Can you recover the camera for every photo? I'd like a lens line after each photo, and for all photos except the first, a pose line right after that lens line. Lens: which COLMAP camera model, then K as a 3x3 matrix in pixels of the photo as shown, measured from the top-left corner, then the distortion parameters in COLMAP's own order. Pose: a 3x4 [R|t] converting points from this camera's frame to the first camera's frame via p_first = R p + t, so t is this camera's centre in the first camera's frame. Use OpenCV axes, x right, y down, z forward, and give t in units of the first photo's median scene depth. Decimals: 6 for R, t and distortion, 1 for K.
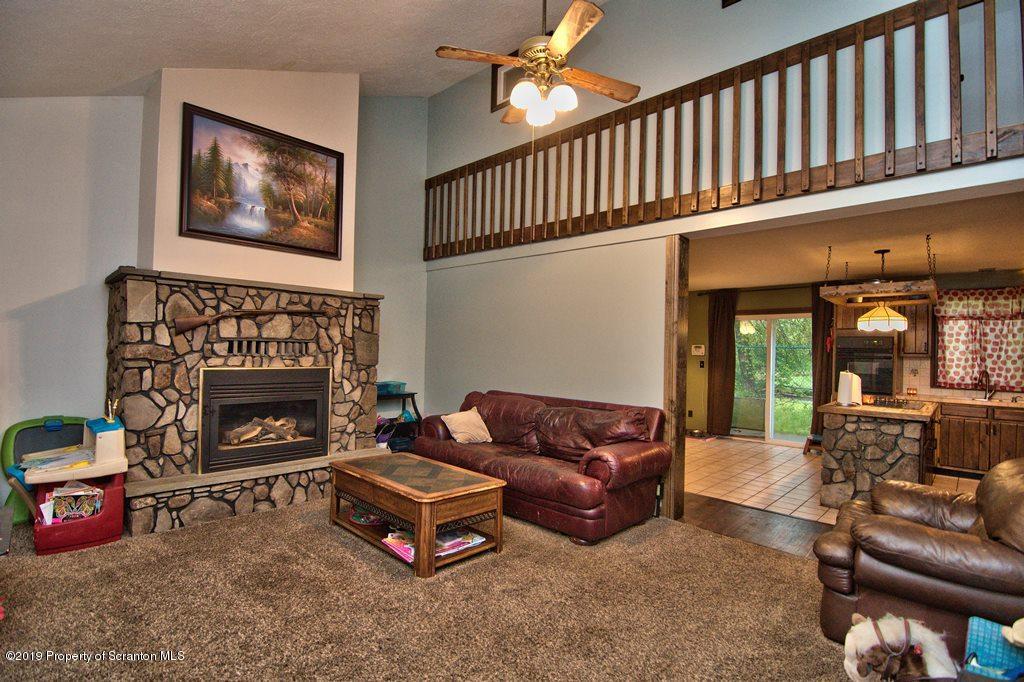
lens RADIAL K [[487.0, 0, 508.5], [0, 487.0, 346.9], [0, 0, 1]] dist [0.000879, -0.016696]
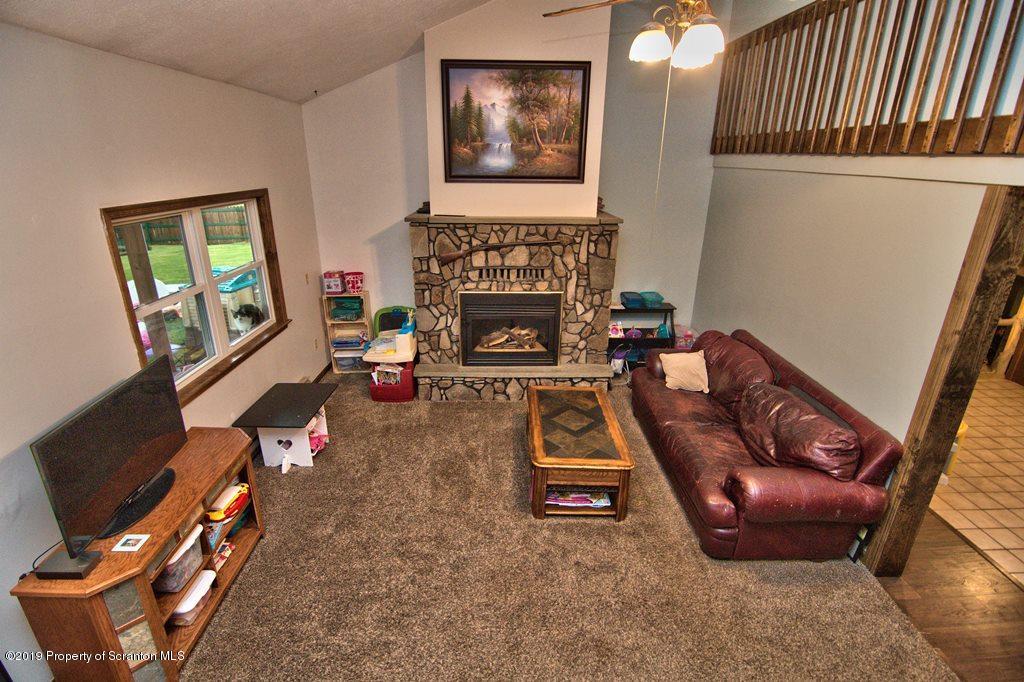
lens RADIAL K [[487.0, 0, 508.5], [0, 487.0, 346.9], [0, 0, 1]] dist [0.000879, -0.016696]
pose [[0.705990, 0.237398, -0.667249, 0.346756], [0.009922, 0.938738, 0.344488, -0.246960], [0.708153, -0.249825, 0.660384, 0.173894]]
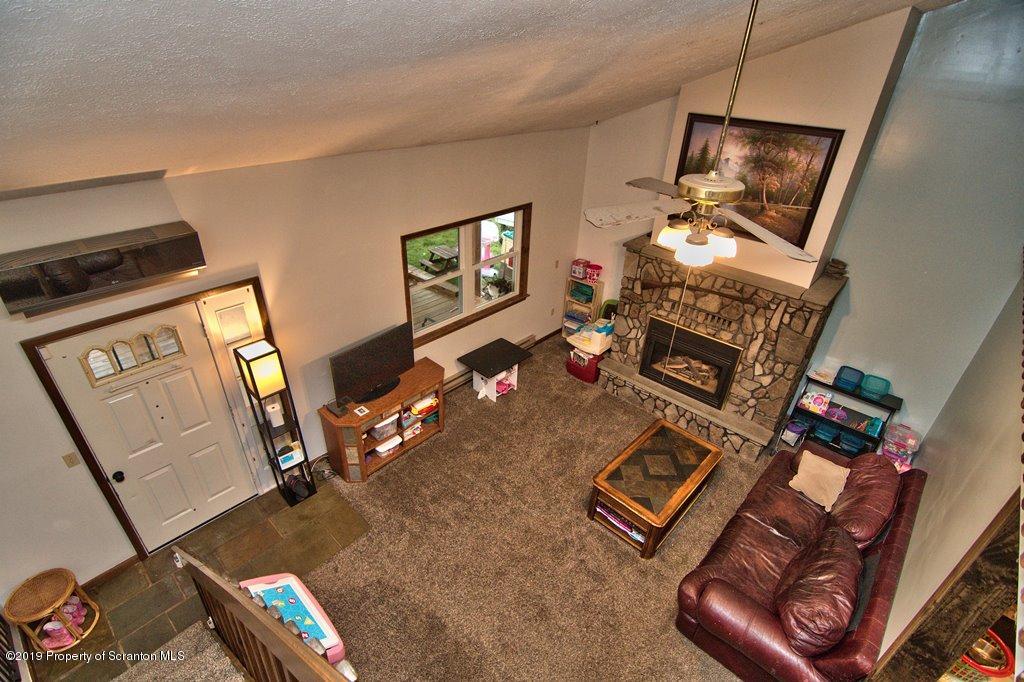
lens RADIAL K [[487.0, 0, 508.5], [0, 487.0, 346.9], [0, 0, 1]] dist [0.000879, -0.016696]
pose [[0.022477, 0.498525, -0.866584, 0.652588], [-0.028453, 0.866771, 0.497895, -0.558277], [0.999342, 0.013466, 0.033667, 0.474497]]
